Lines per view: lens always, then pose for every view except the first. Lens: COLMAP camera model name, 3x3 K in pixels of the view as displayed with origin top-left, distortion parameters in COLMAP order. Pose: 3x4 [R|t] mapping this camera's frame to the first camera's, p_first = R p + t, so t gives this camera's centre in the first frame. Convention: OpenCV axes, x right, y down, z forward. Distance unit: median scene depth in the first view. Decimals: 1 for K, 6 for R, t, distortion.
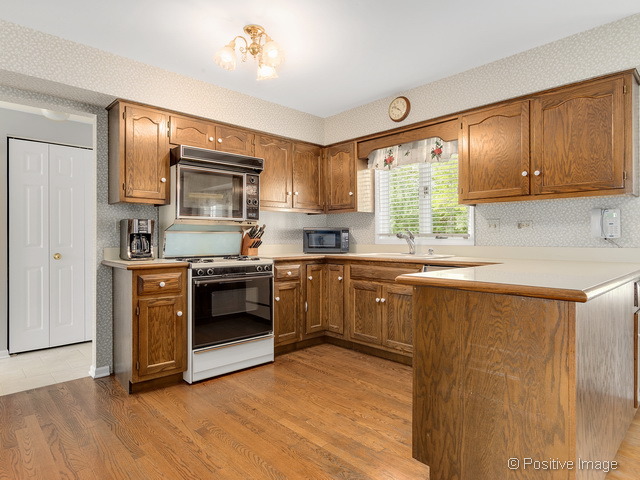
lens RADIAL K [[376.7, 0, 321.9], [0, 376.7, 235.9], [0, 0, 1]] dist [0.015259, 0.002067]
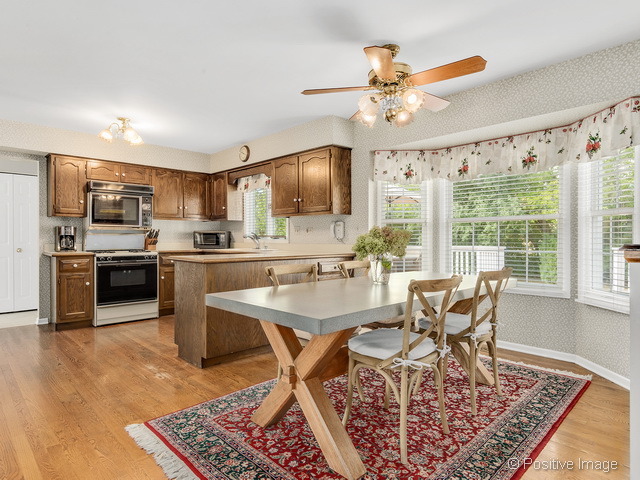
lens RADIAL K [[376.7, 0, 320.1], [0, 376.7, 240.4], [0, 0, 1]] dist [0.015259, 0.002067]
pose [[0.999983, 0.001091, 0.005651, 0.566937], [-0.001154, 0.999936, 0.011273, -0.003820], [-0.005639, -0.011280, 0.999920, -0.597049]]
